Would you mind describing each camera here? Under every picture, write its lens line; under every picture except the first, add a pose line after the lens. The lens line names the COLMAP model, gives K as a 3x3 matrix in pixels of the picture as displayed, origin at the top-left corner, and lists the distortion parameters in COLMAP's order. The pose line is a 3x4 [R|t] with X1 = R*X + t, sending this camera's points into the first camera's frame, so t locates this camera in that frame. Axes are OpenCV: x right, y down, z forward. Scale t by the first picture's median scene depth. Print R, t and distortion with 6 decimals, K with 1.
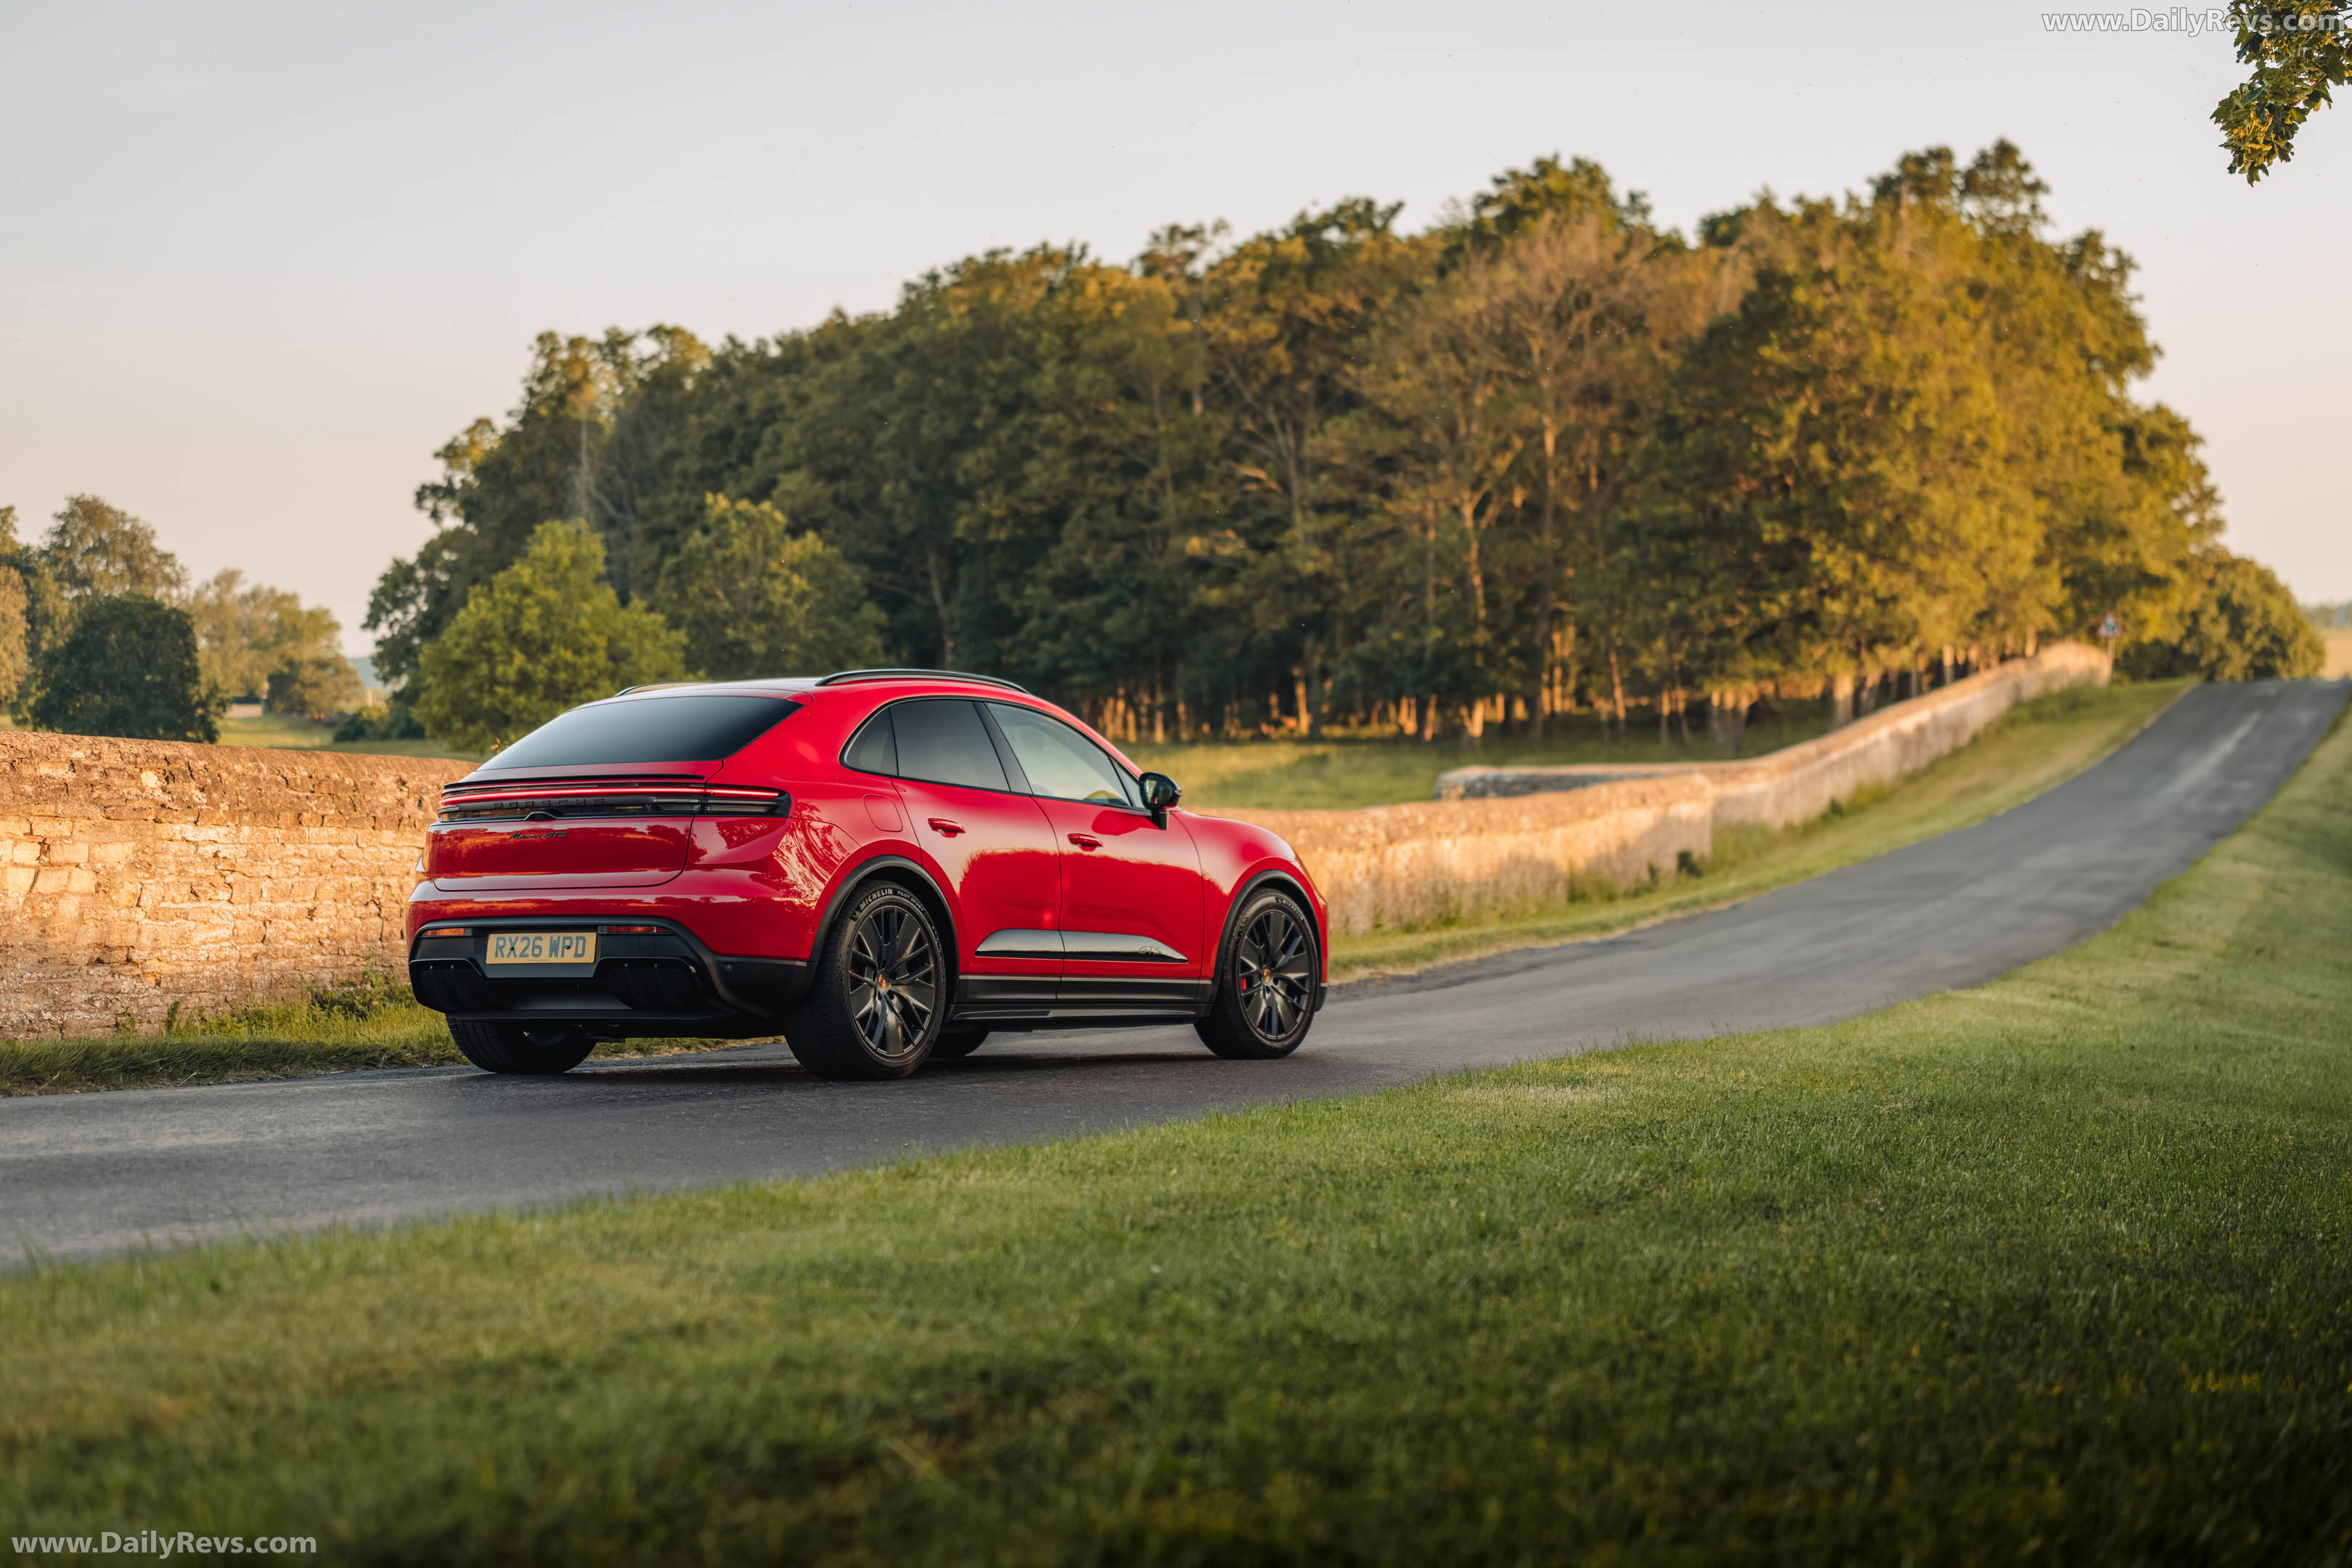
lens RADIAL K [[3969.8, 0, 1189.8], [0, 3969.8, 766.5], [0, 0, 1]] dist [-0.216539, 0.000000]
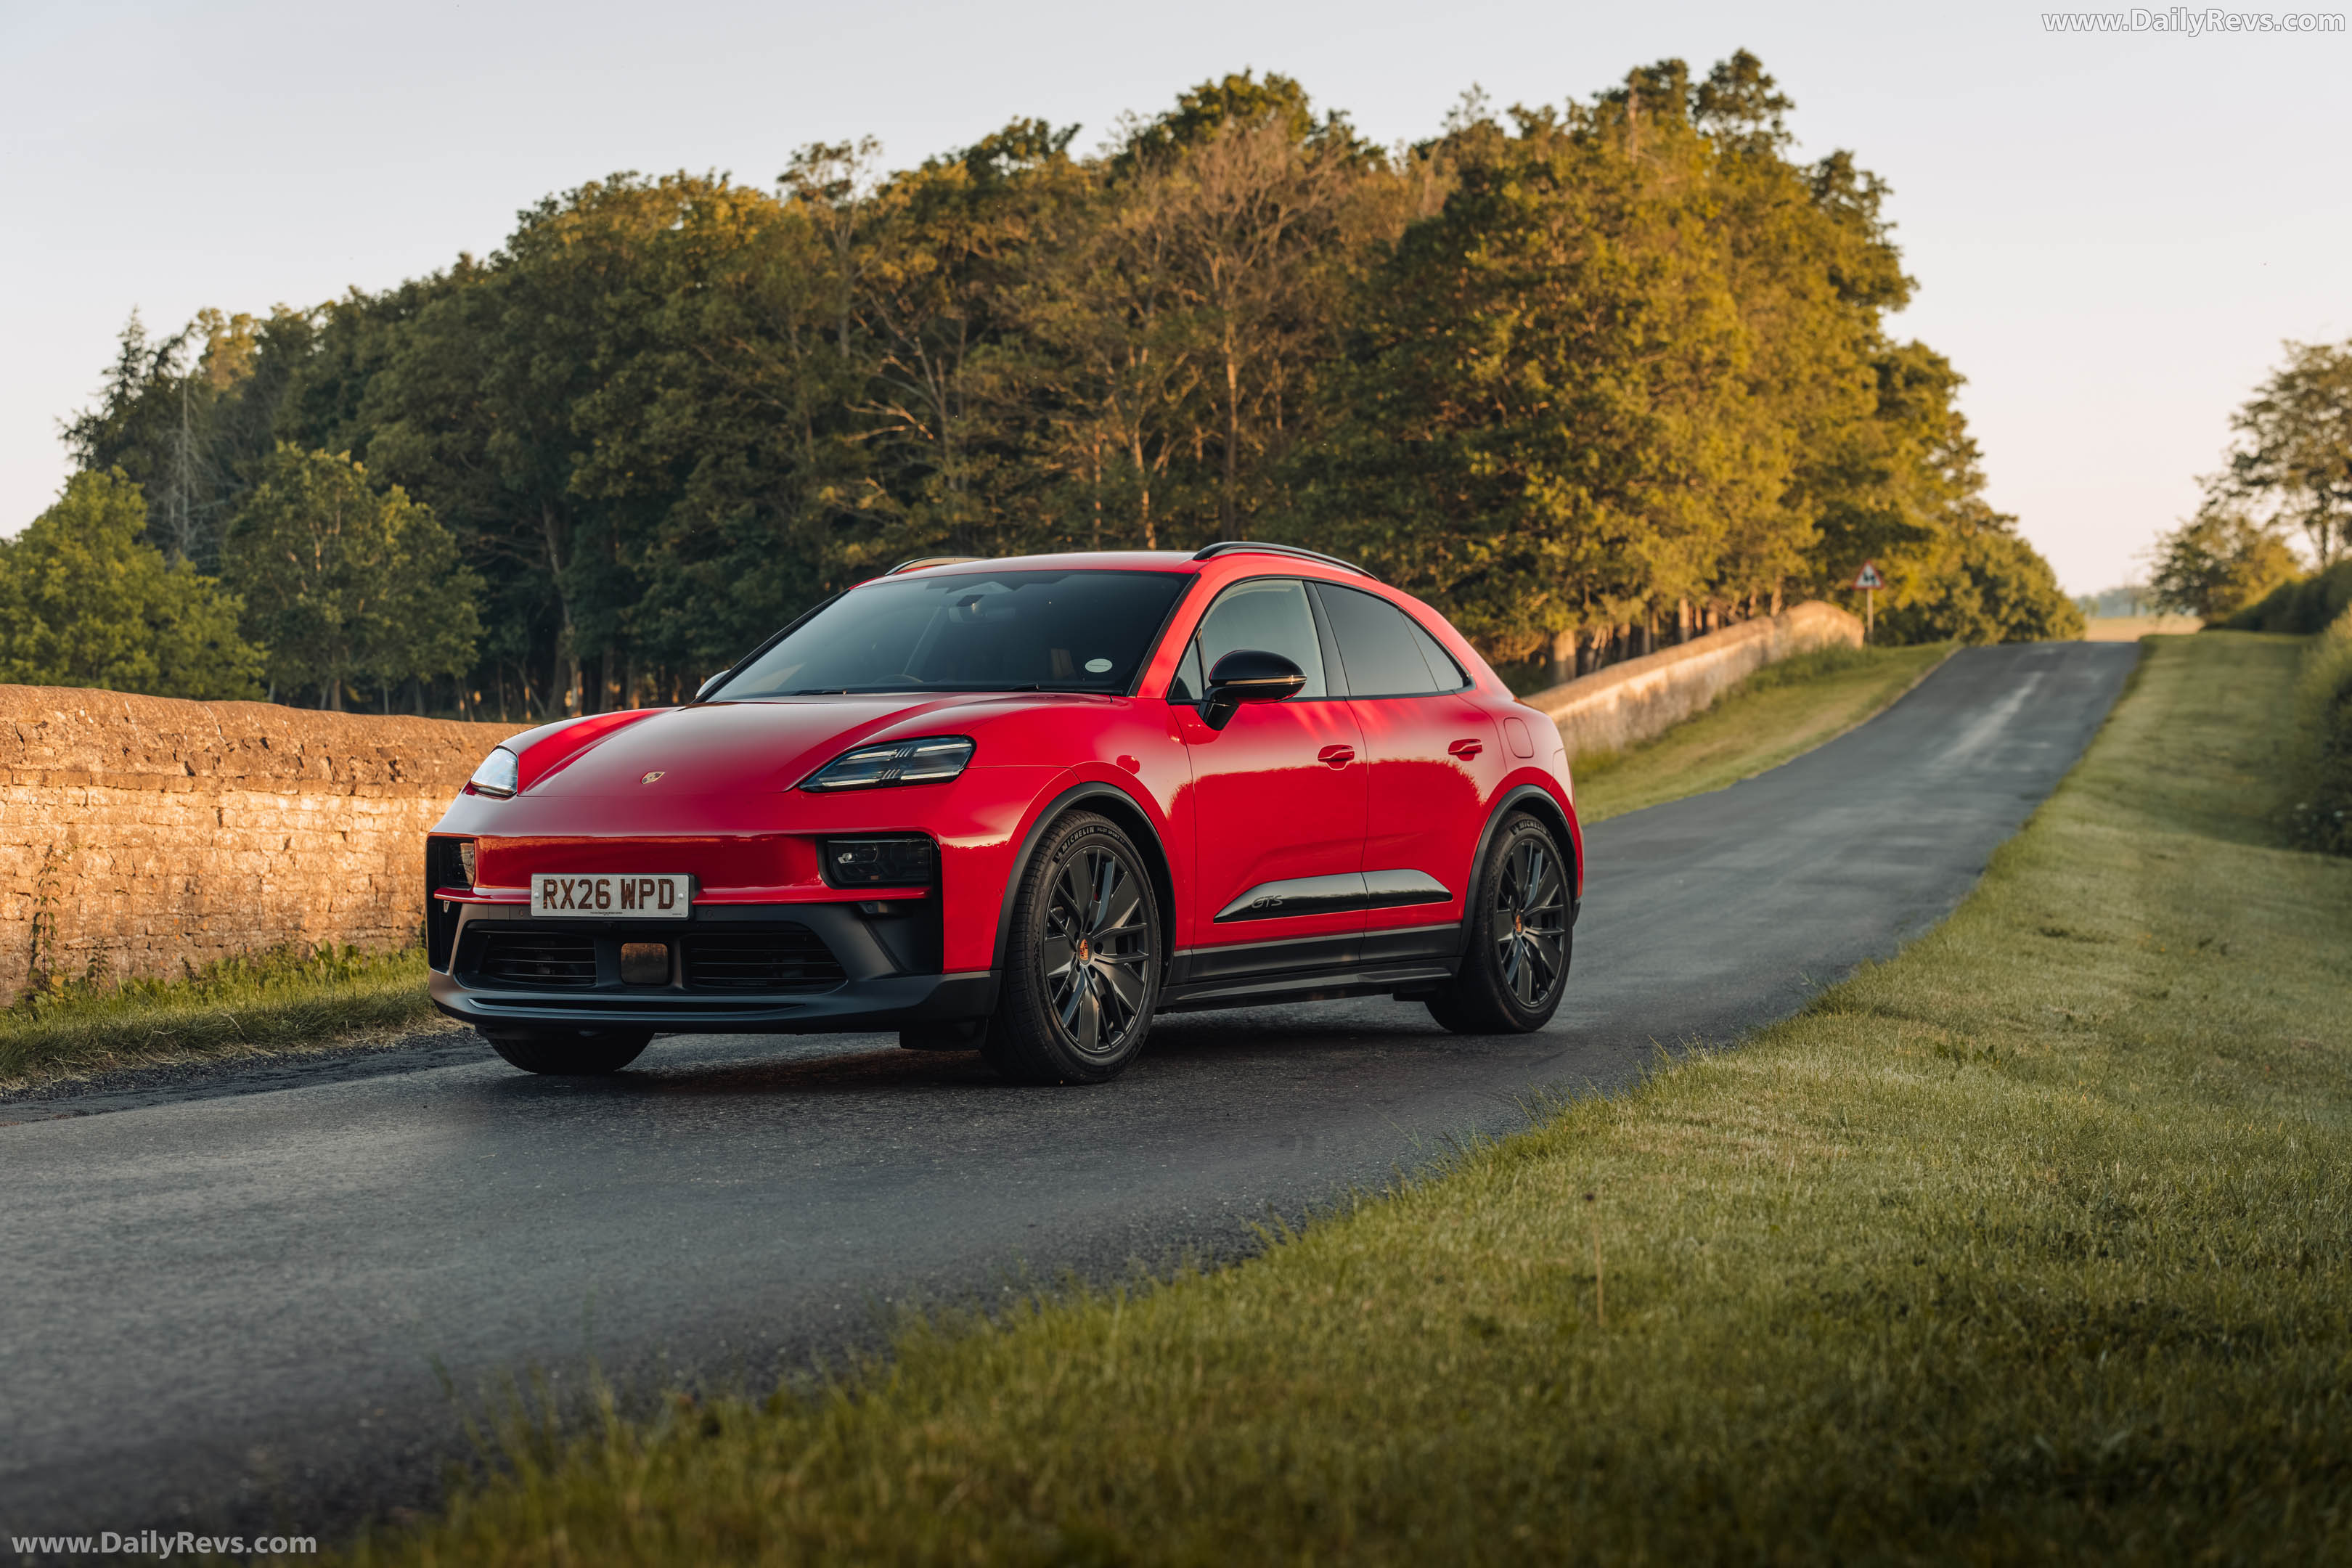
lens RADIAL K [[4058.2, 0, 1168.7], [0, 4058.2, 778.0], [0, 0, 1]] dist [-0.170047, 0.000000]
pose [[0.997953, -0.010153, 0.063143, 0.019613], [0.009952, 0.999944, 0.003498, 0.004727], [-0.063175, -0.002863, 0.997998, 0.103246]]
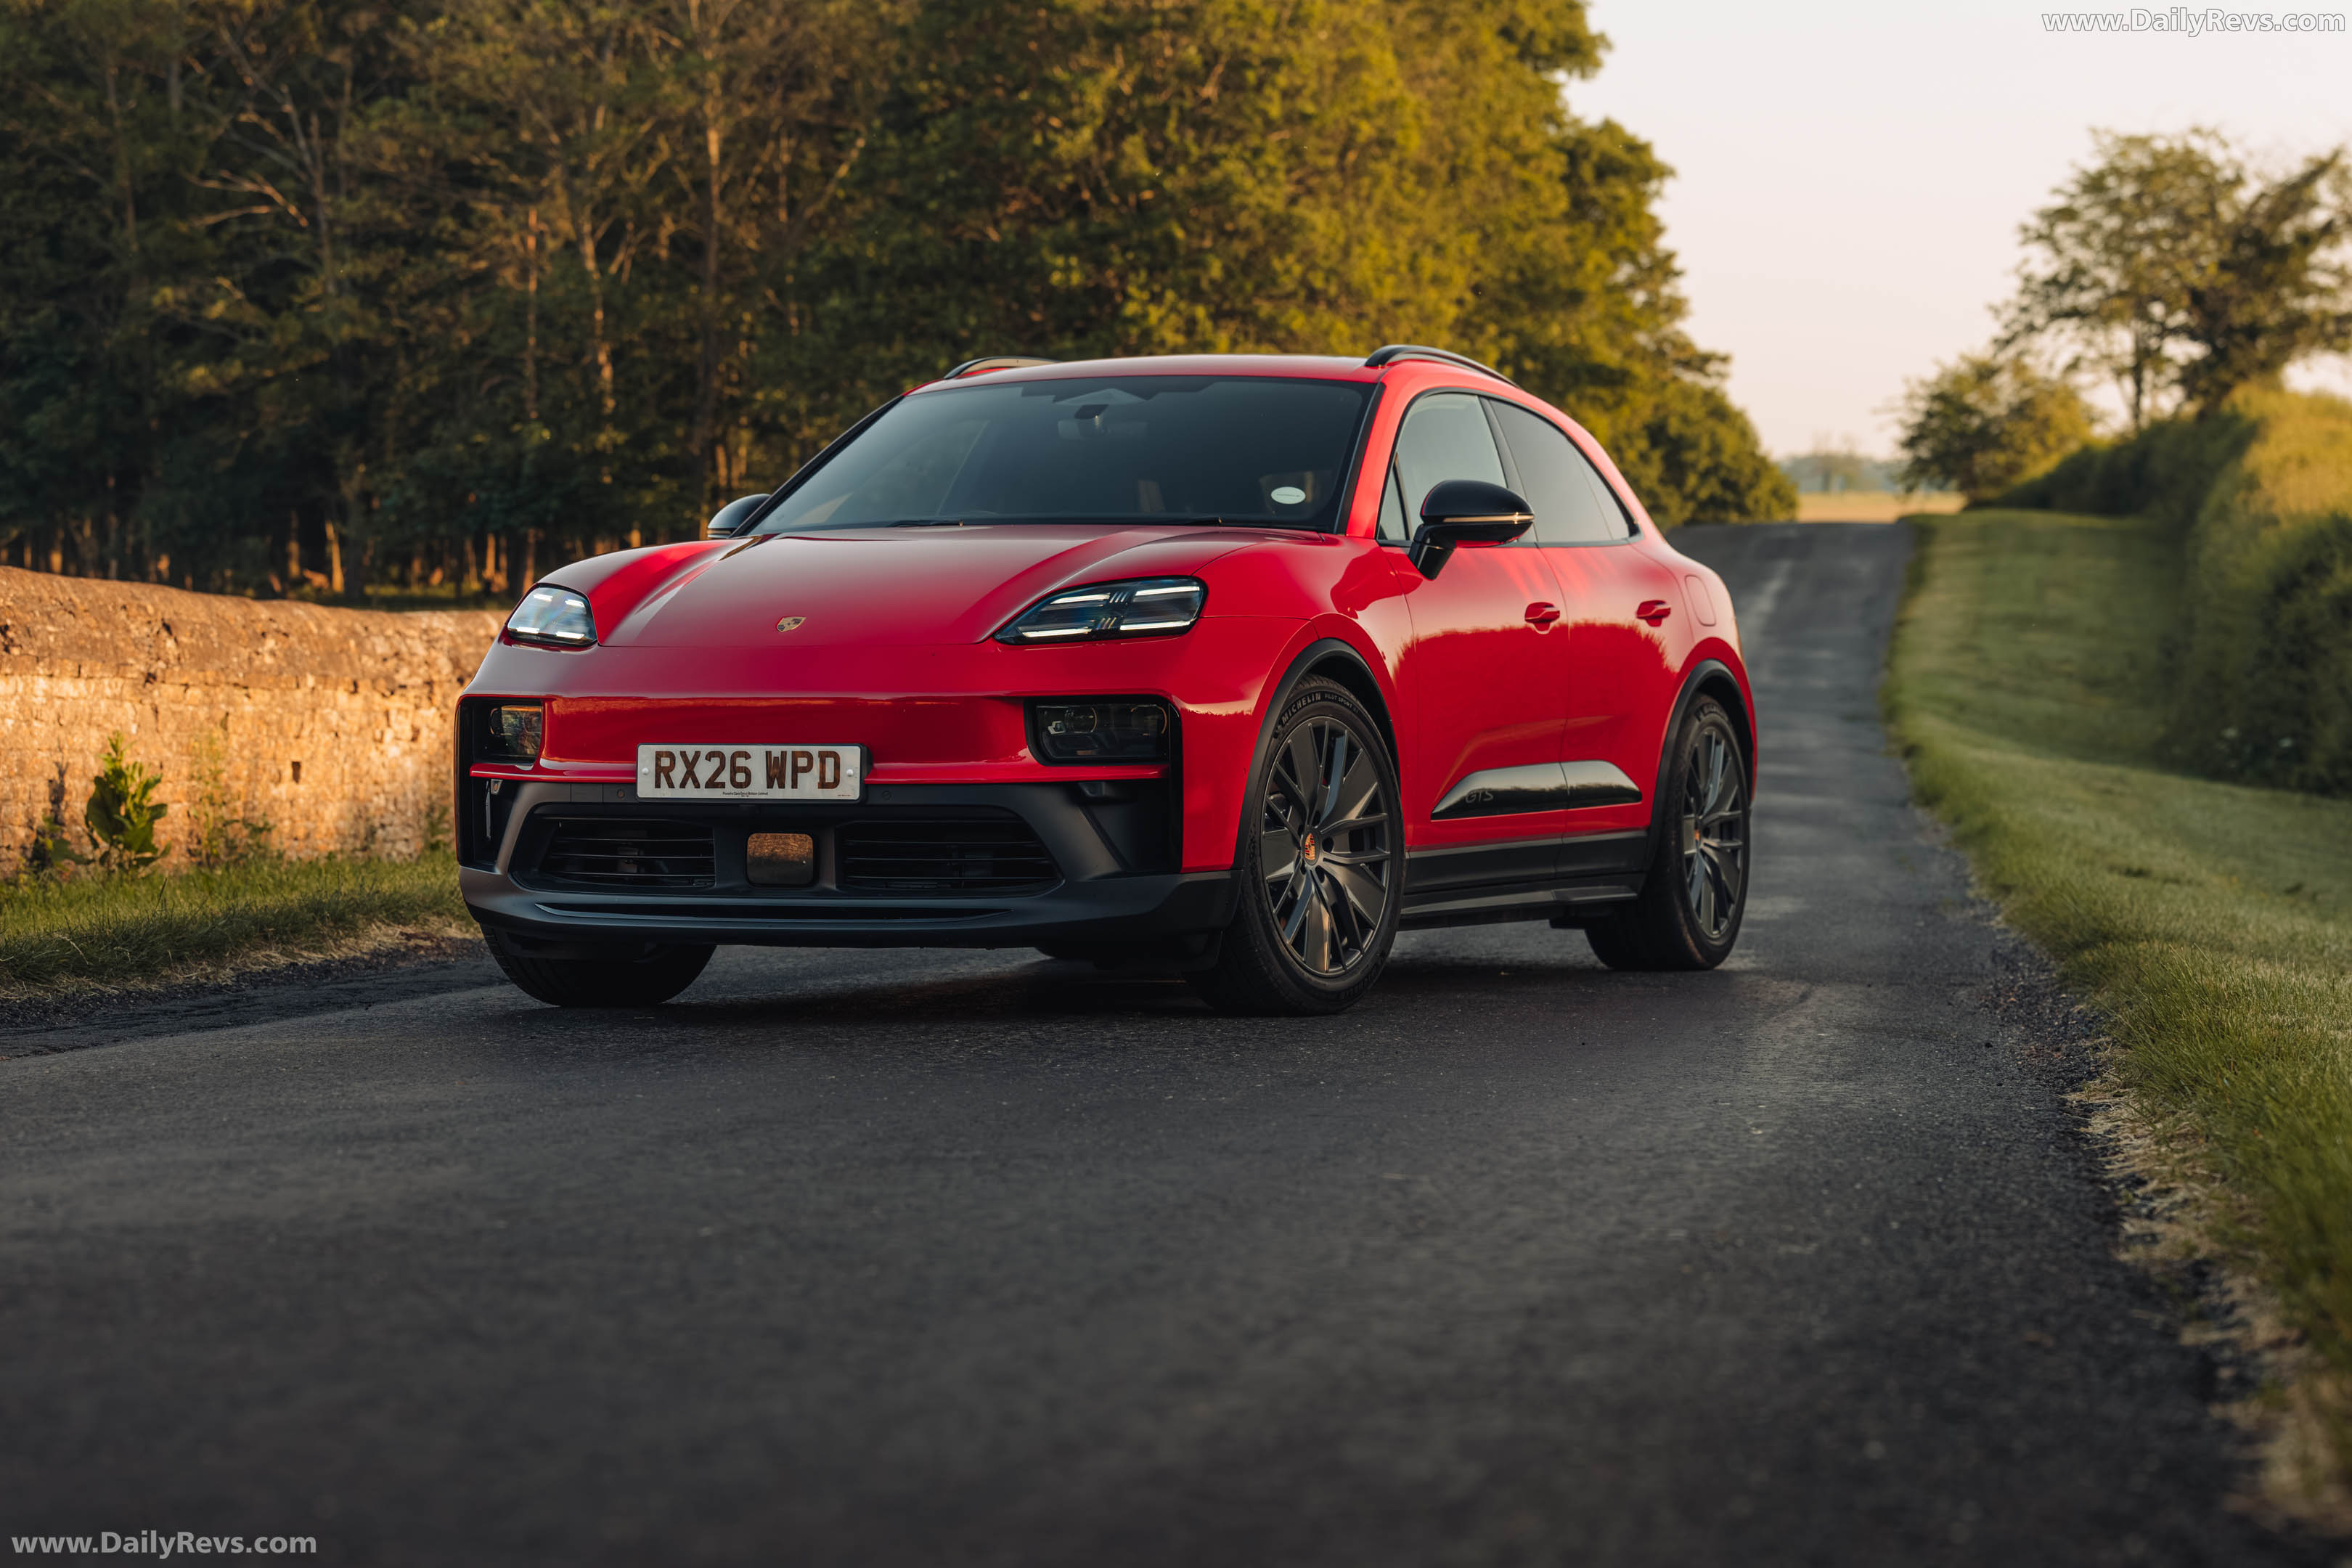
lens RADIAL K [[5460.0, 0, 1163.0], [0, 5460.0, 795.0], [0, 0, 1]] dist [-0.089175, 0.000000]
pose [[0.984435, -0.002042, 0.175738, 0.005368], [-0.001859, 0.999756, 0.022030, 0.005668], [-0.175740, -0.022014, 0.984190, 0.098715]]
